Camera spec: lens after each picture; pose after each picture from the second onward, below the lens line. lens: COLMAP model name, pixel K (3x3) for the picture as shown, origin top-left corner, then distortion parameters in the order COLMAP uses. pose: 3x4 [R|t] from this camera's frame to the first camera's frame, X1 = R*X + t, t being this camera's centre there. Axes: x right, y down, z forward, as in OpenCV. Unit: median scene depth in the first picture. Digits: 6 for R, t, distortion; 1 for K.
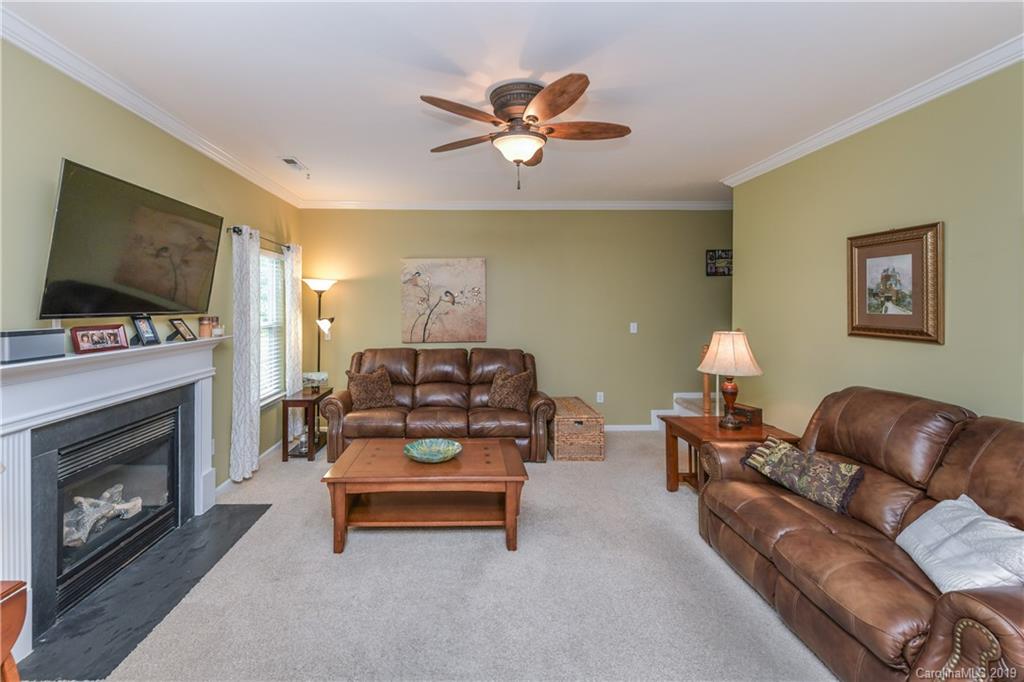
lens RADIAL K [[398.7, 0, 511.7], [0, 398.7, 303.5], [0, 0, 1]] dist [-0.000714, -0.000451]
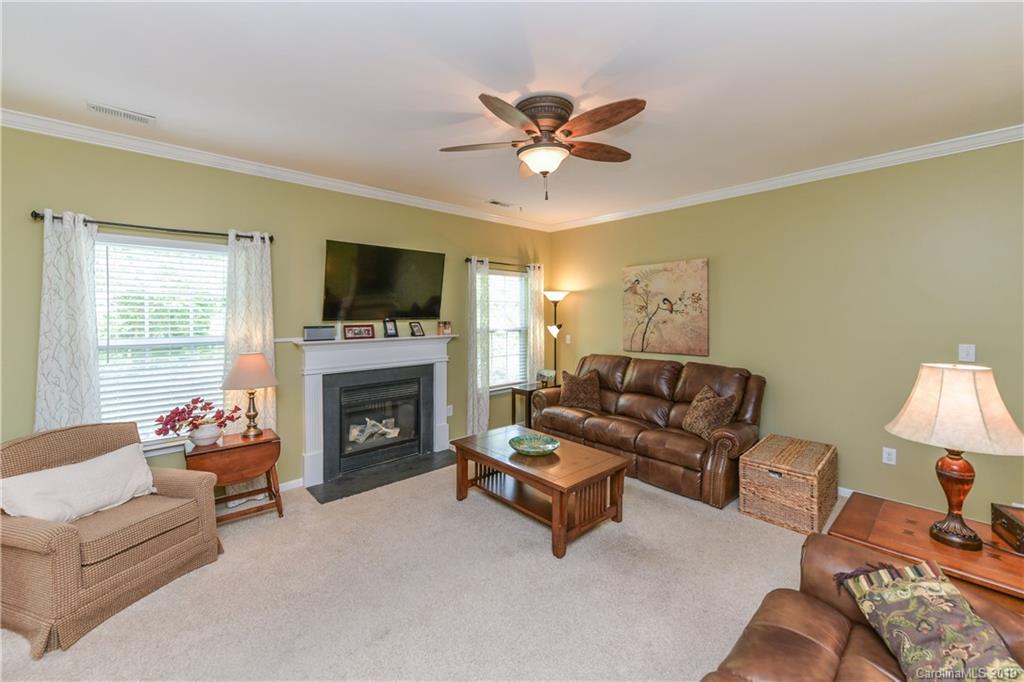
lens RADIAL K [[408.4, 0, 511.8], [0, 408.4, 314.1], [0, 0, 1]] dist [0.000653, -0.000189]
pose [[0.664641, 0.003036, -0.747157, 0.411163], [0.002775, 0.999975, 0.006531, -0.001934], [0.747158, -0.006414, 0.664615, 0.134510]]
